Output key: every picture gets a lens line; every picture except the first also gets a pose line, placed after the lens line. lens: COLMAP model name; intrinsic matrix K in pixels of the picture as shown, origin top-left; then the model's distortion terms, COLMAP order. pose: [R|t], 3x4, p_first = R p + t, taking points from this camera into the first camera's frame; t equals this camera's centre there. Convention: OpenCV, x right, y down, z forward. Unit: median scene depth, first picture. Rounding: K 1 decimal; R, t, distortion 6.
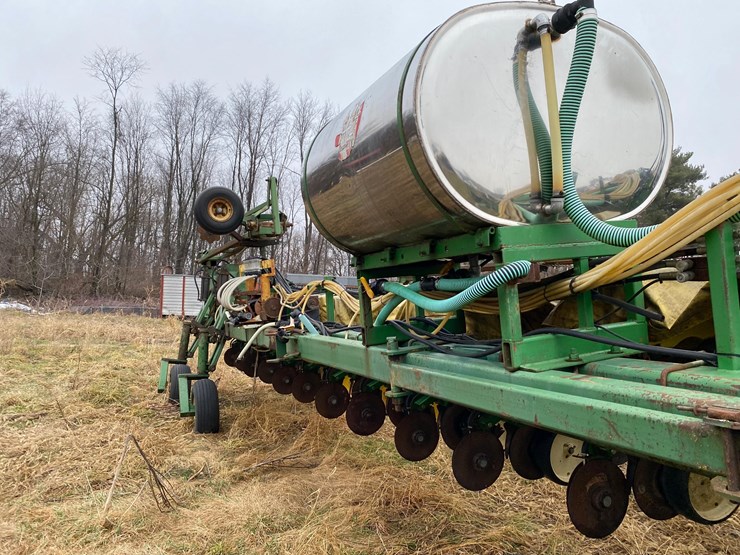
lens RADIAL K [[571.3, 0, 370.0], [0, 571.3, 277.5], [0, 0, 1]] dist [0.026209, -0.004889]
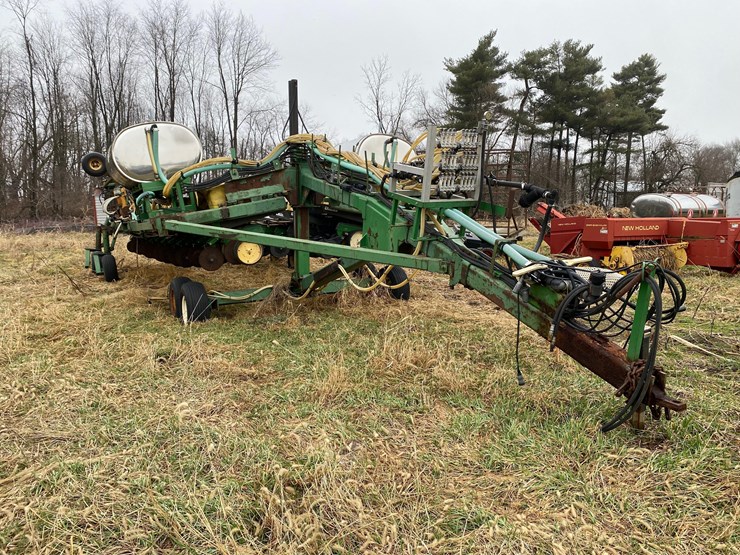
lens RADIAL K [[573.3, 0, 372.7], [0, 573.3, 271.0], [0, 0, 1]] dist [0.011539, -0.005543]
pose [[0.993851, -0.080817, 0.075692, 0.050879], [0.067950, 0.984879, 0.159364, -0.000490], [-0.087427, -0.153241, 0.984314, -0.109881]]
